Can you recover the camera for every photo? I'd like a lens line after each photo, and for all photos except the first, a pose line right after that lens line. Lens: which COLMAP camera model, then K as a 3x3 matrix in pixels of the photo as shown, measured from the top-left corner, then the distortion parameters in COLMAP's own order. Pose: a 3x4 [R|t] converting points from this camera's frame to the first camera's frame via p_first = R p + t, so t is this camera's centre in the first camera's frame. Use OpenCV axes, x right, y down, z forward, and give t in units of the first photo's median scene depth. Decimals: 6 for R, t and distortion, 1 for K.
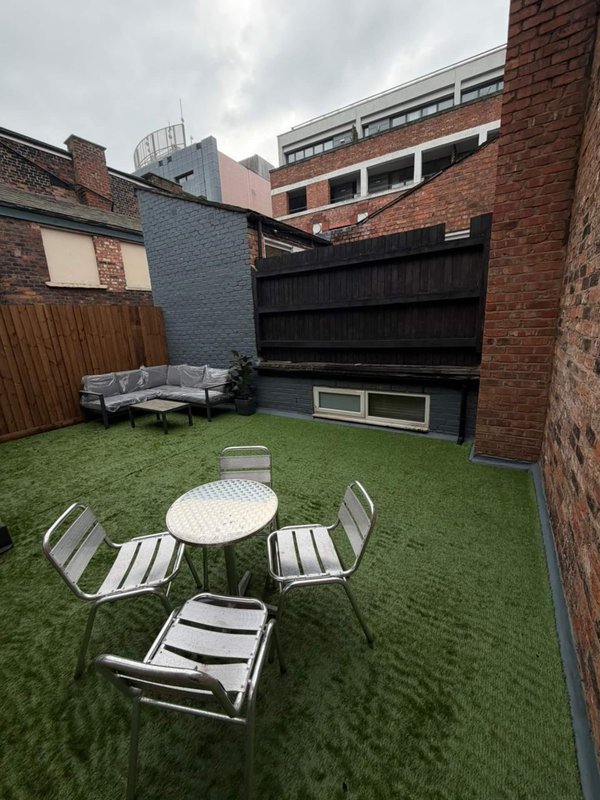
lens RADIAL K [[318.3, 0, 301.0], [0, 318.3, 400.2], [0, 0, 1]] dist [-0.002152, 0.000412]
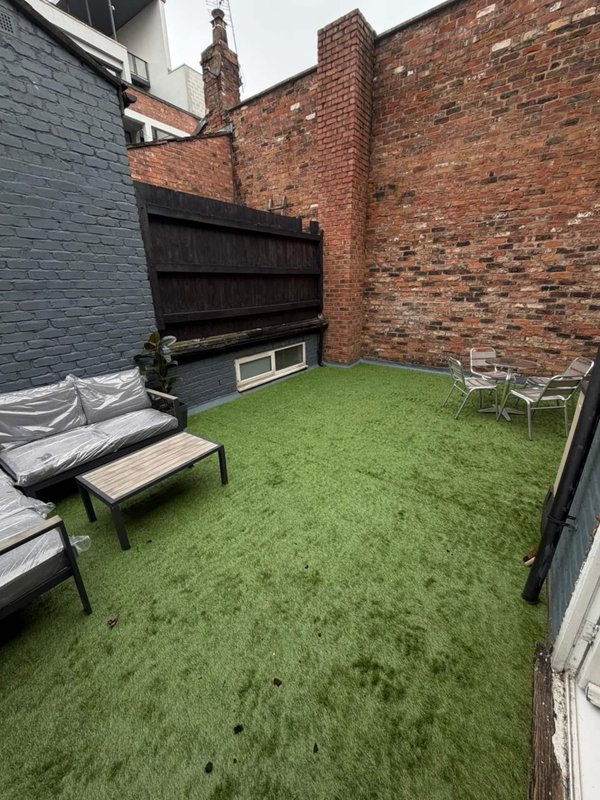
lens RADIAL K [[318.3, 0, 301.8], [0, 318.3, 398.6], [0, 0, 1]] dist [-0.002152, 0.000412]
pose [[0.063856, -0.297361, 0.952627, -0.905141], [0.252817, 0.928256, 0.272807, -0.149424], [-0.965405, 0.223420, 0.134452, 0.763606]]
